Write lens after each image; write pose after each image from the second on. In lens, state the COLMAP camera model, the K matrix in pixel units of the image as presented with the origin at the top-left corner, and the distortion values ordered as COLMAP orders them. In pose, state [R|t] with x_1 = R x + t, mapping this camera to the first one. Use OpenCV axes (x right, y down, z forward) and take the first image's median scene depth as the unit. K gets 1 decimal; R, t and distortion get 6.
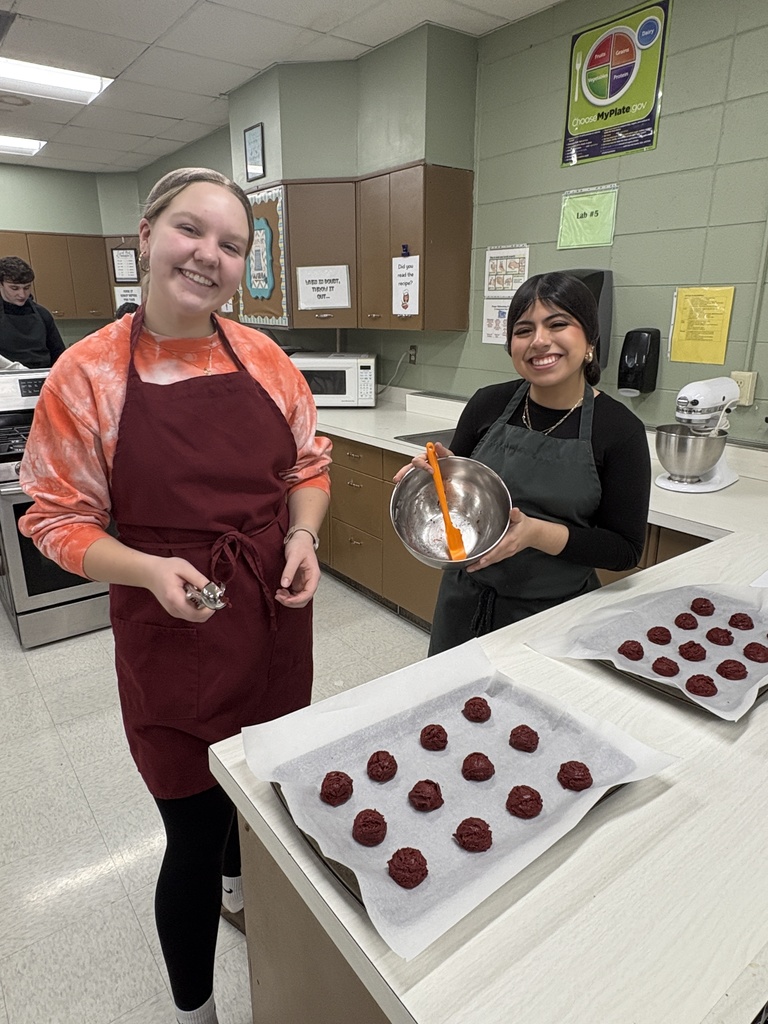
lens RADIAL K [[657.2, 0, 384.7], [0, 657.2, 512.7], [0, 0, 1]] dist [0.008799, 0.002091]
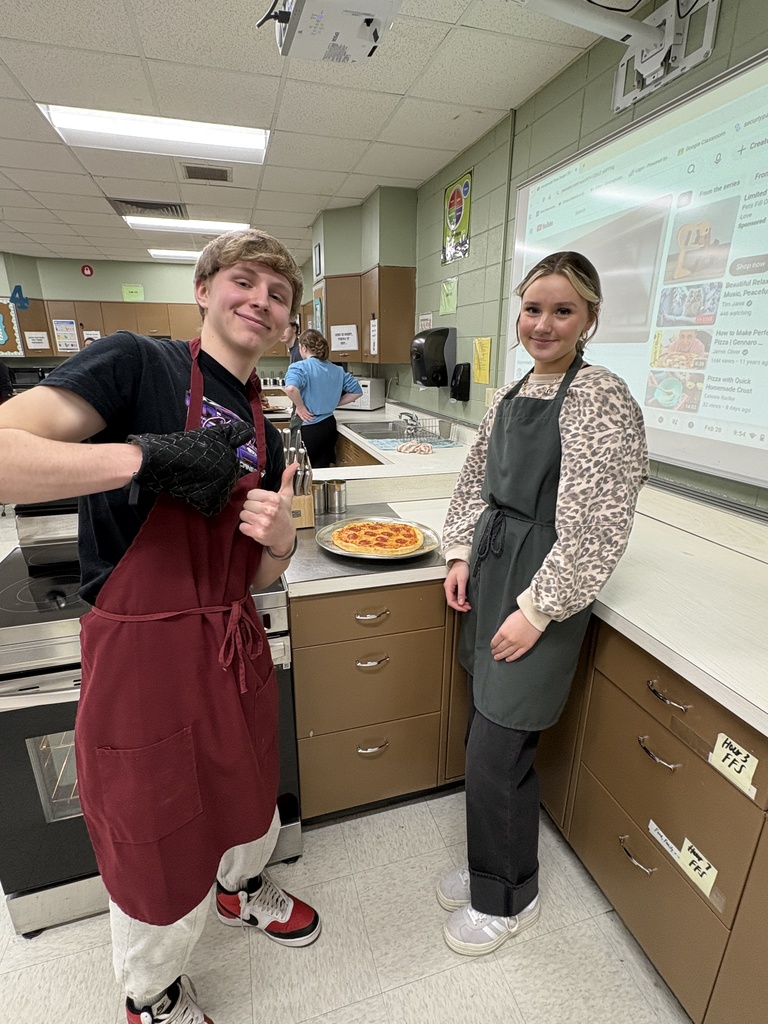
lens RADIAL K [[505.9, 0, 382.9], [0, 505.9, 511.2], [0, 0, 1]] dist [-0.002520, -0.000152]
pose [[0.936108, 0.111074, -0.333714, 0.515205], [-0.109167, 0.993721, 0.024528, 0.061921], [0.334343, 0.013470, 0.942355, -0.200124]]
